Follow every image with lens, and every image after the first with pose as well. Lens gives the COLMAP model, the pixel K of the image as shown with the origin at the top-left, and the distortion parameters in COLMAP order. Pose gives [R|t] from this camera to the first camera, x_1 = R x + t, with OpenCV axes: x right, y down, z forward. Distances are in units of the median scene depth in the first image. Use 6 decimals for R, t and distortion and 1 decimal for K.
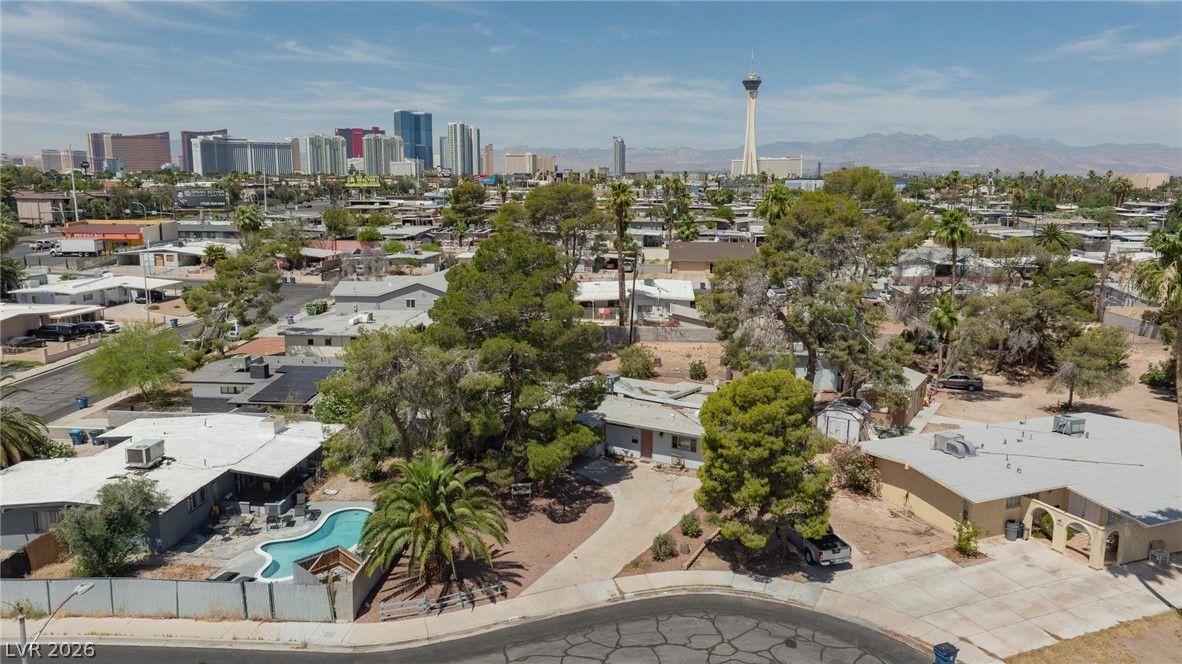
lens RADIAL K [[825.3, 0, 591.0], [0, 825.3, 332.0], [0, 0, 1]] dist [-0.020895, 0.005454]
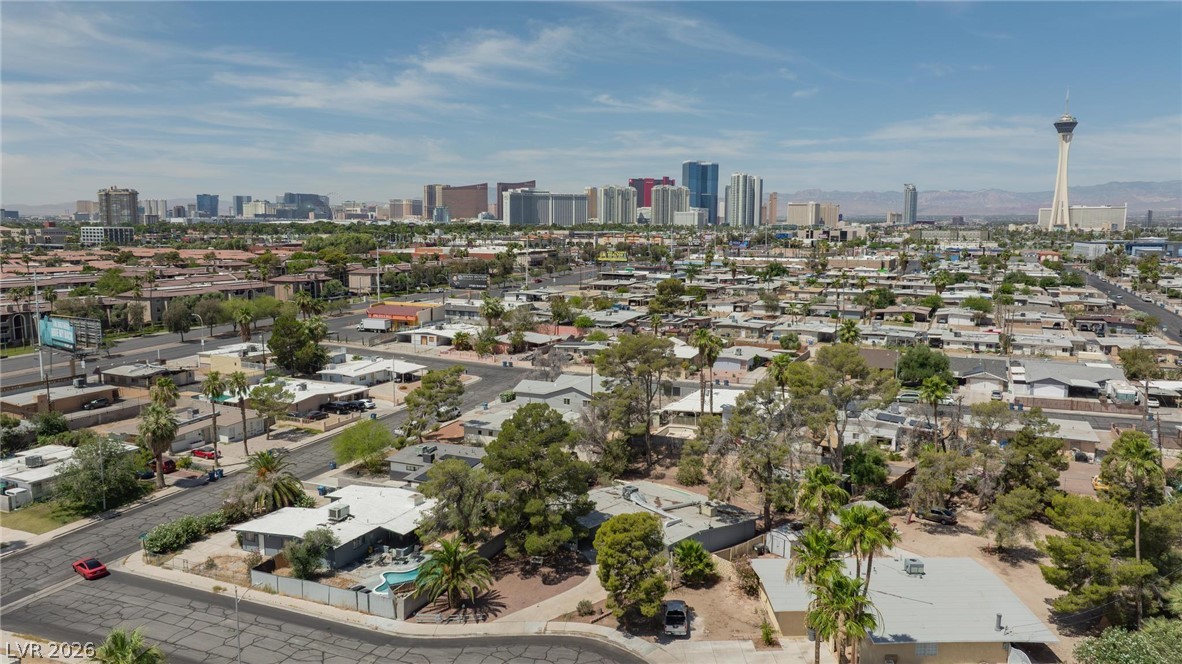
lens RADIAL K [[825.3, 0, 591.0], [0, 825.3, 332.0], [0, 0, 1]] dist [-0.020895, 0.005454]
pose [[0.941378, 0.042637, -0.334649, 0.282125], [-0.059908, 0.997343, -0.041454, -0.102057], [0.331992, 0.059072, 0.941431, -0.268441]]
